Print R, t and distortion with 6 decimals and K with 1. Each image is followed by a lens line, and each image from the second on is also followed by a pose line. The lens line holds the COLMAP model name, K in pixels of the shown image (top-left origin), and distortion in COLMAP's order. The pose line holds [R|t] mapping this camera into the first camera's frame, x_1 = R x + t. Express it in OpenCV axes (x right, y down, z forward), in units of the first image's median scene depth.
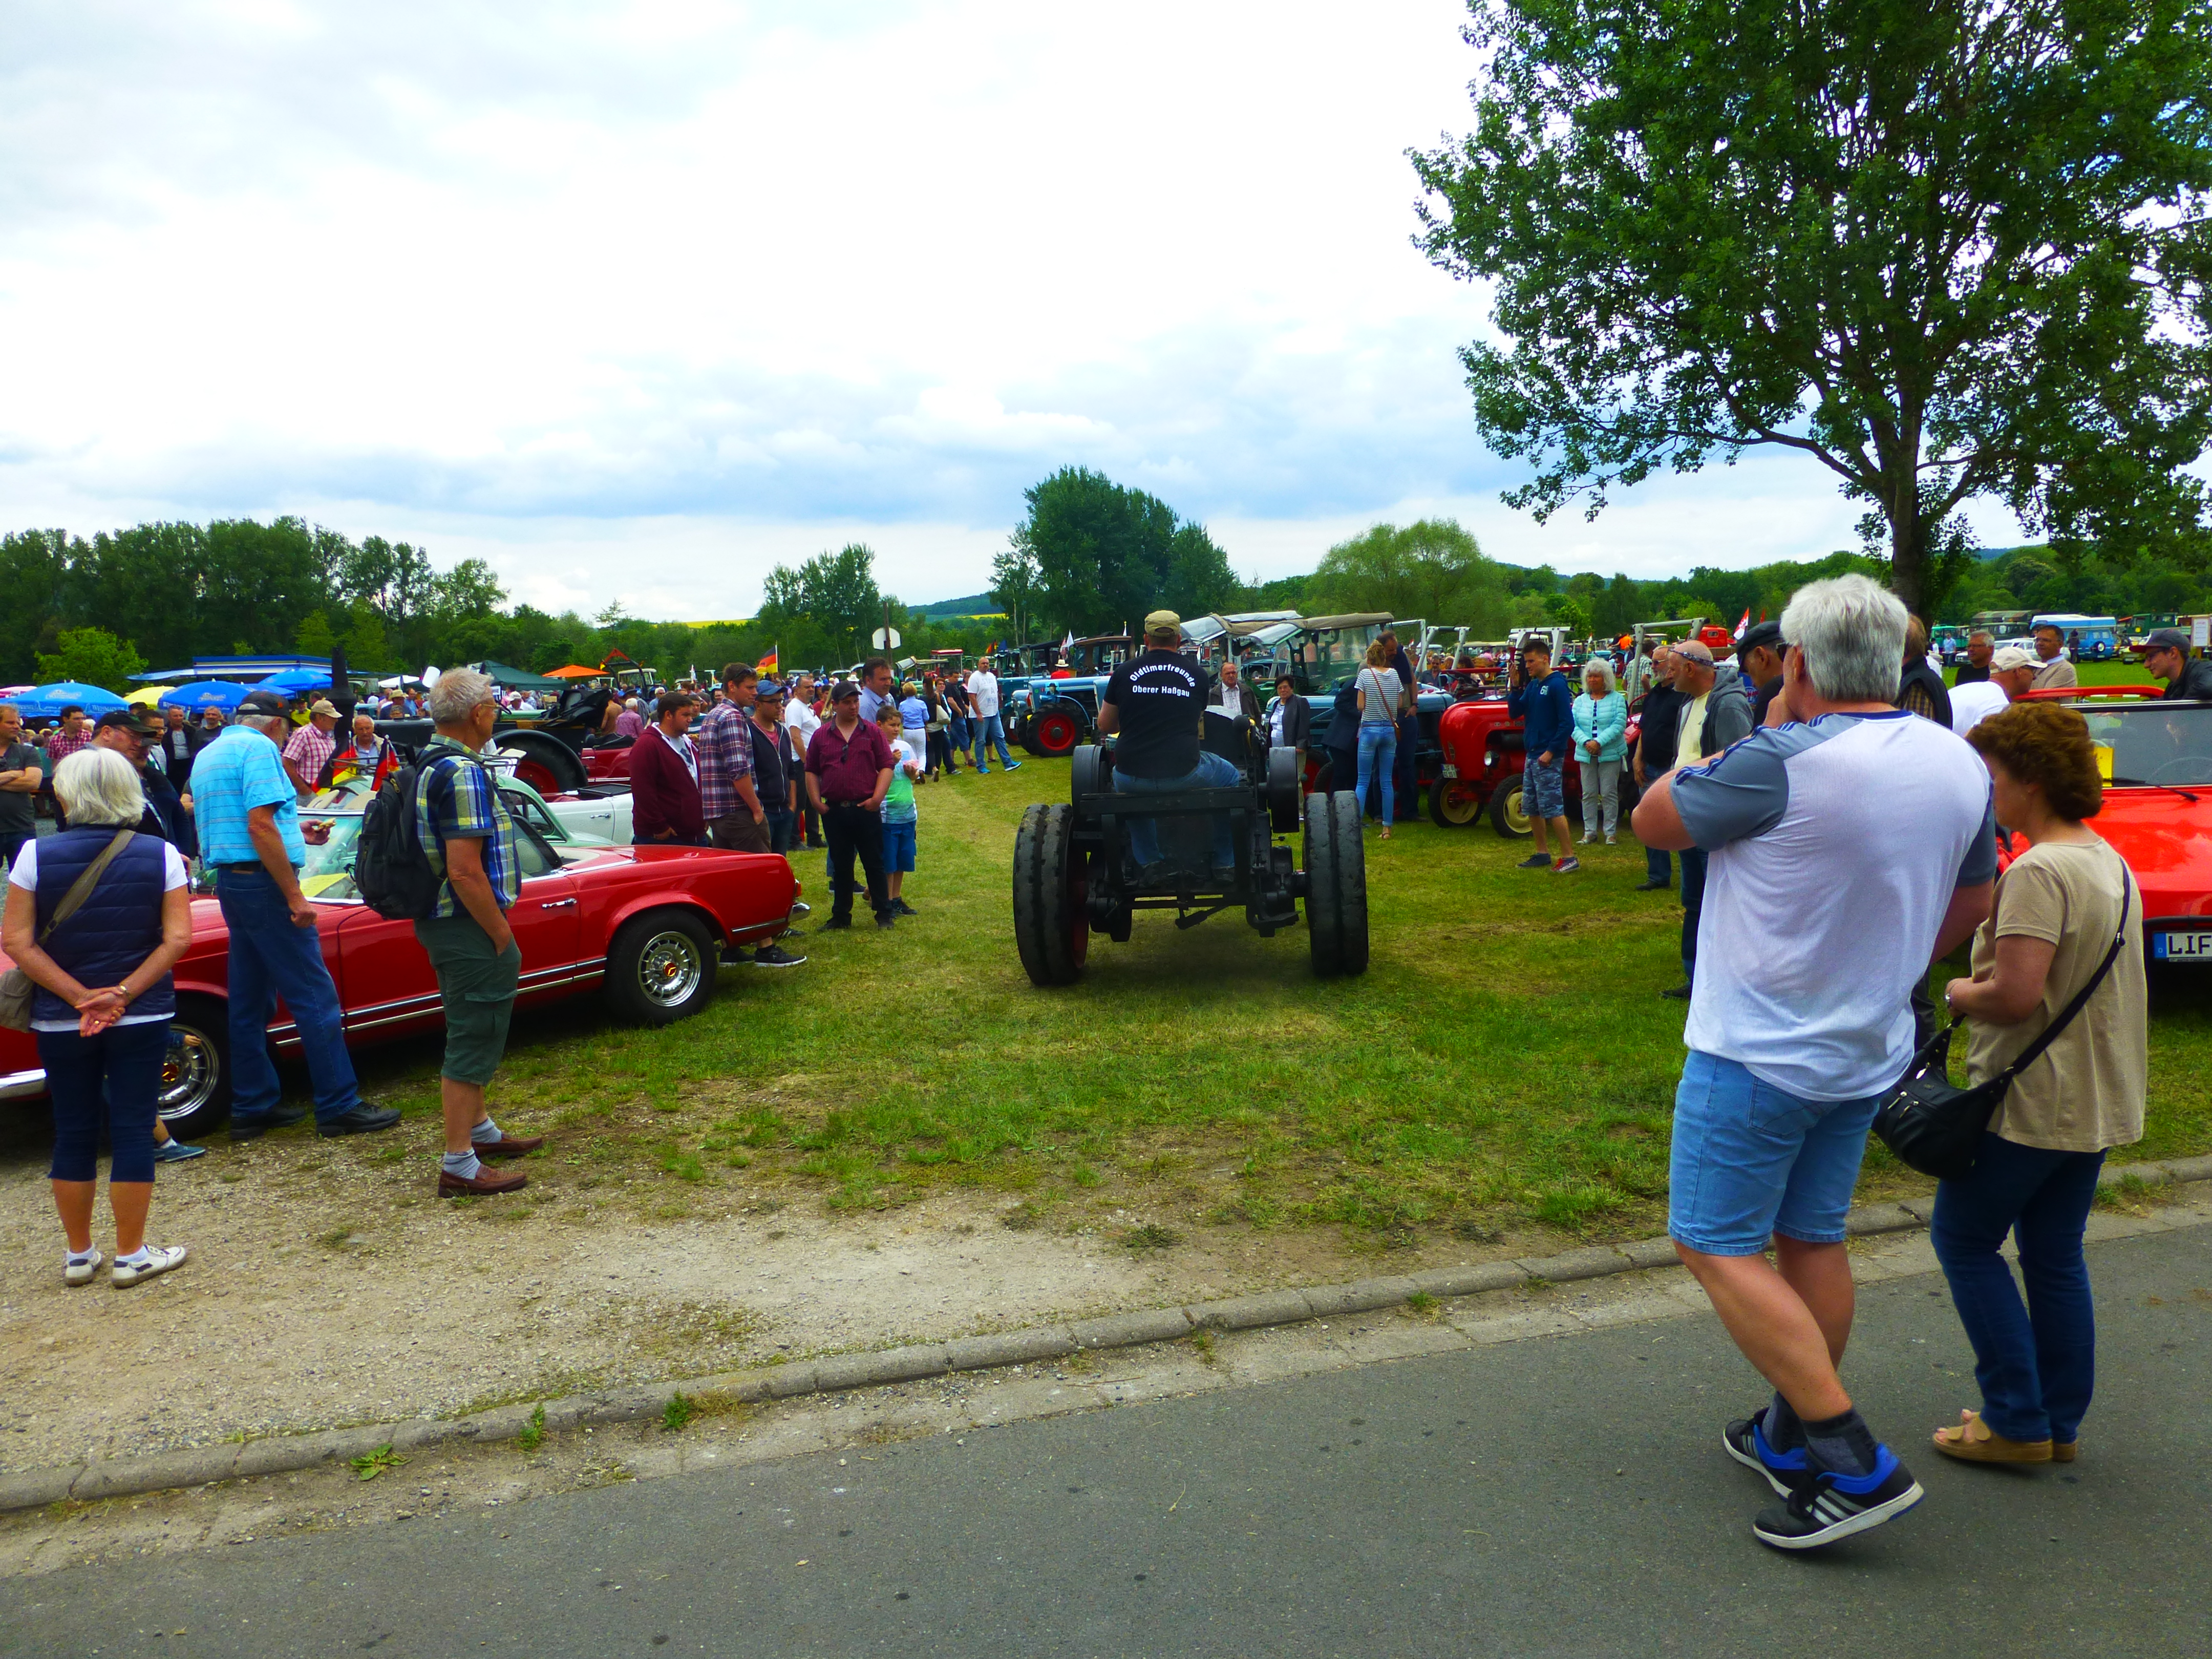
lens RADIAL K [[1557.9, 0, 1106.0], [0, 1557.9, 829.5], [0, 0, 1]] dist [-0.053604, 0.041733]
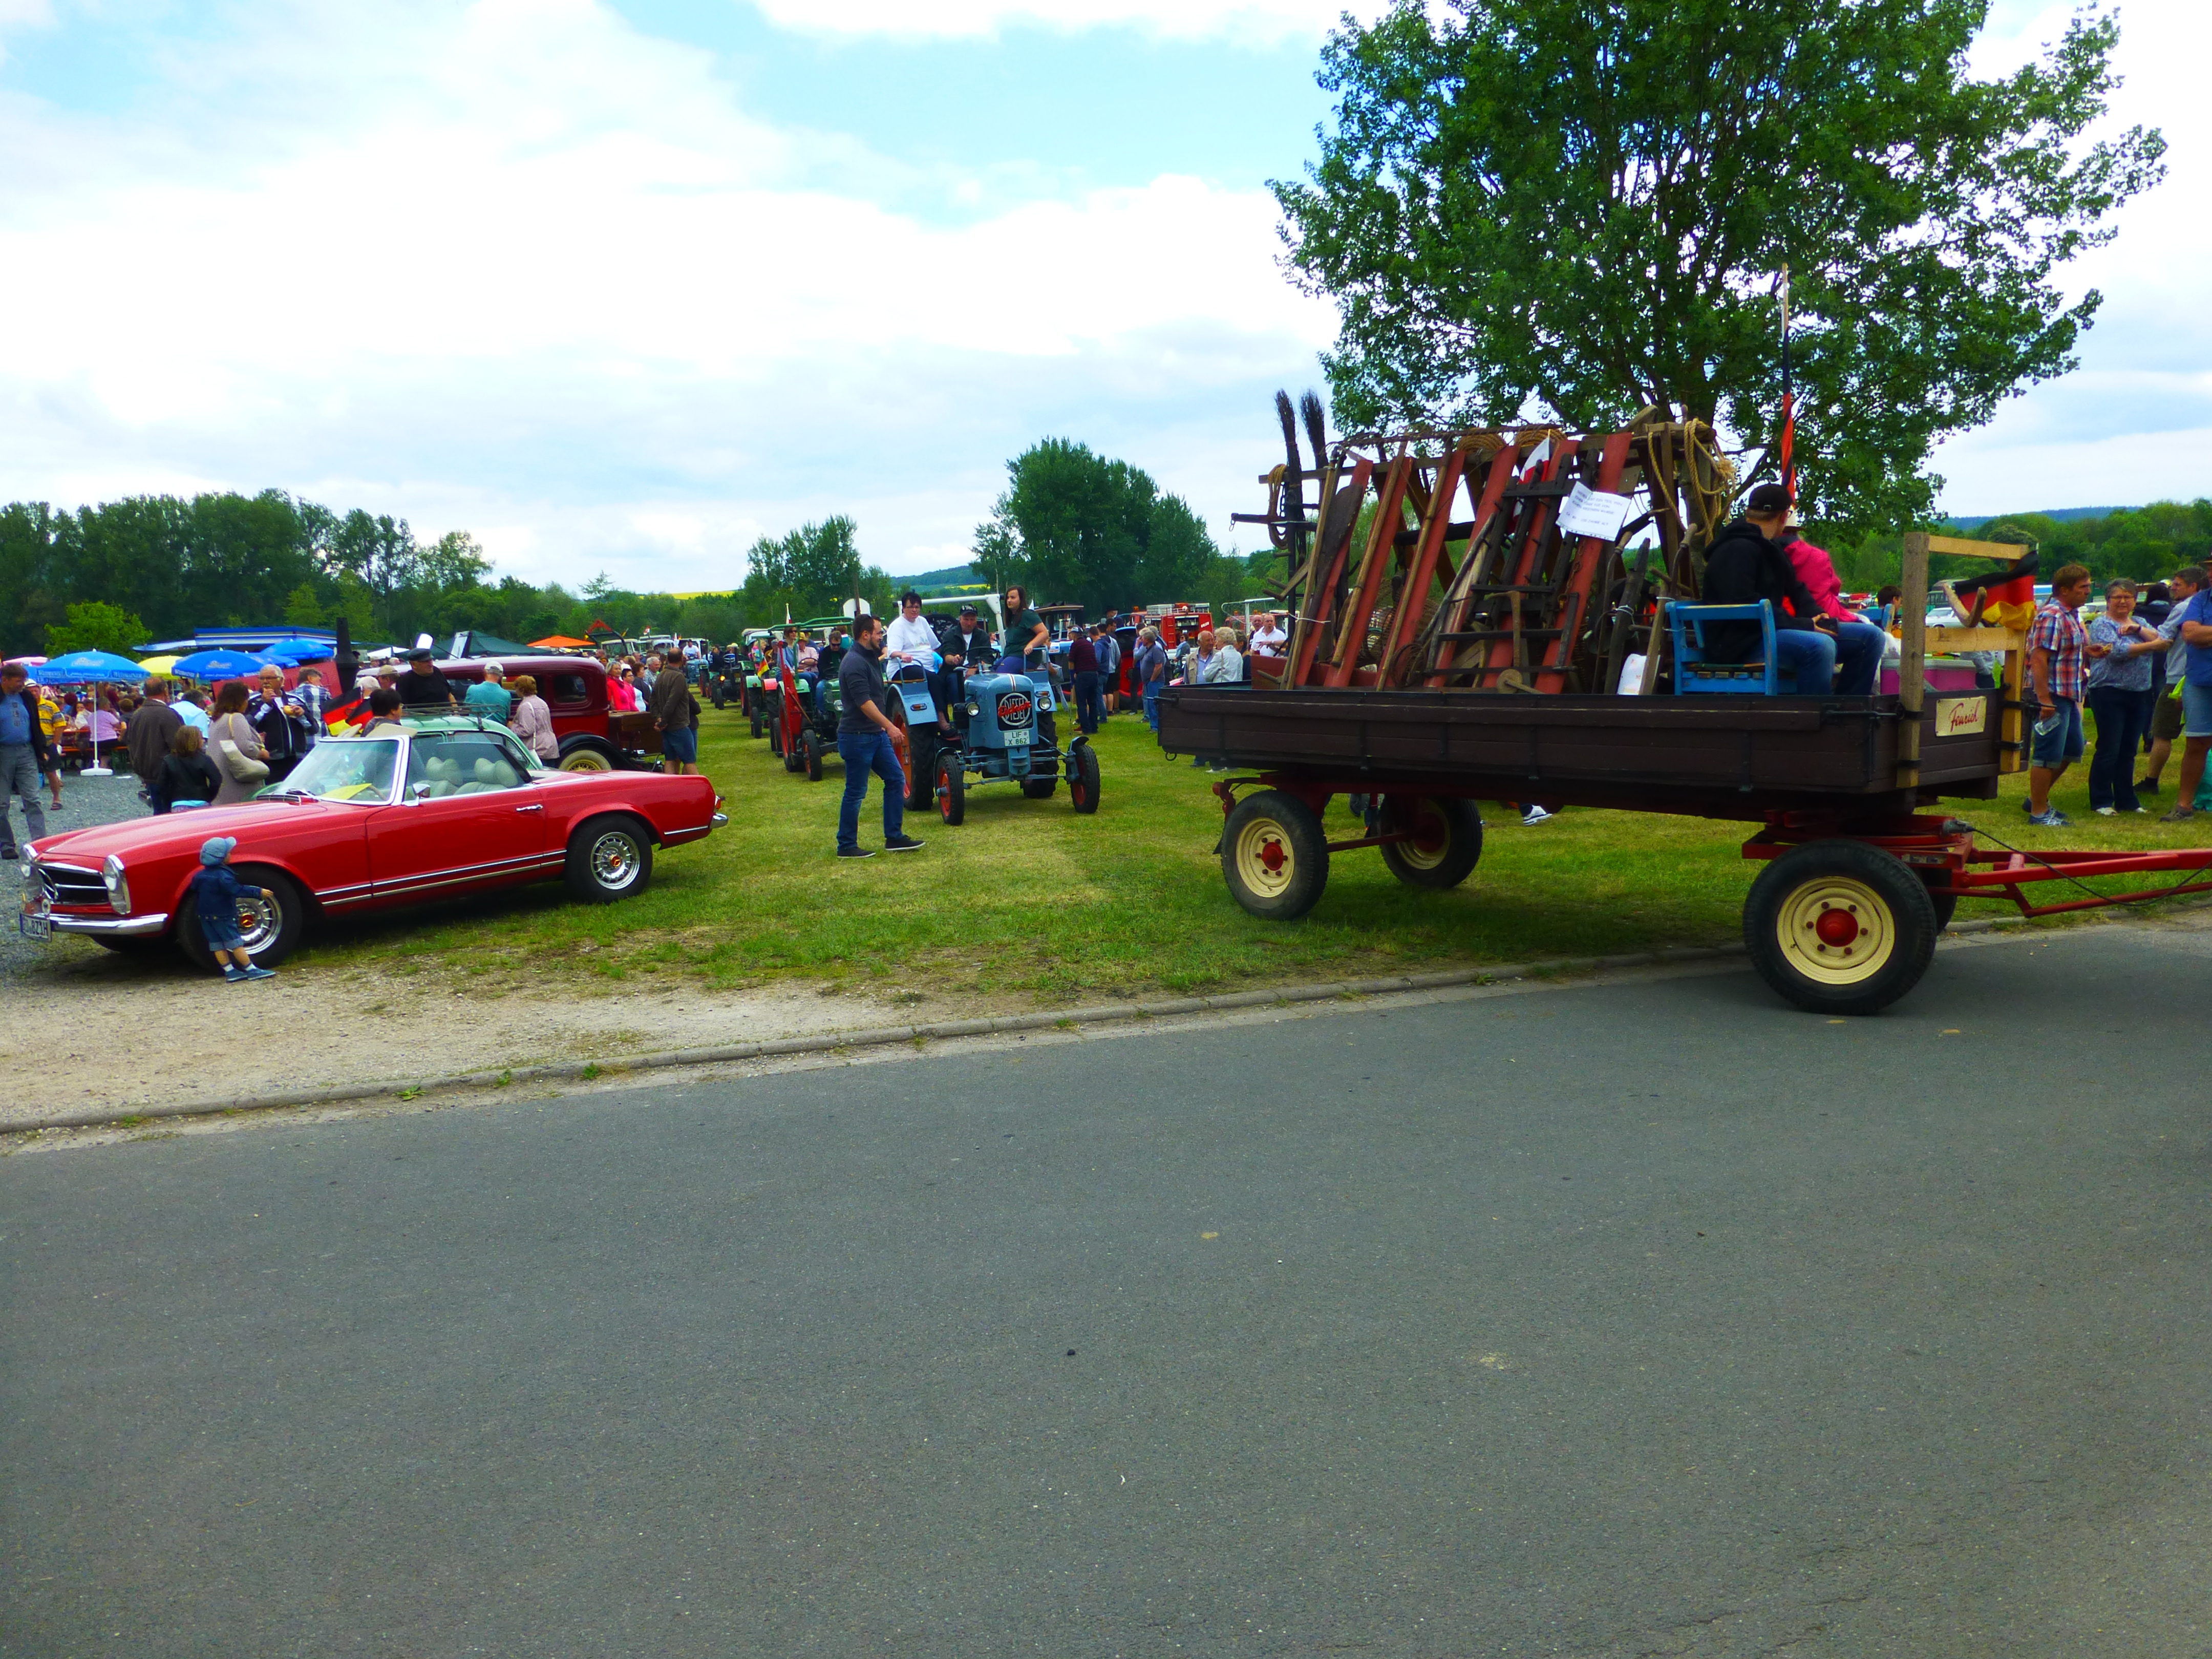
lens RADIAL K [[1563.4, 0, 1104.0], [0, 1563.4, 834.9], [0, 0, 1]] dist [-0.045664, 0.023842]
pose [[0.999987, -0.003423, 0.003852, 0.062382], [0.003338, 0.999758, 0.021735, 0.020241], [-0.003925, -0.021722, 0.999756, -0.155585]]
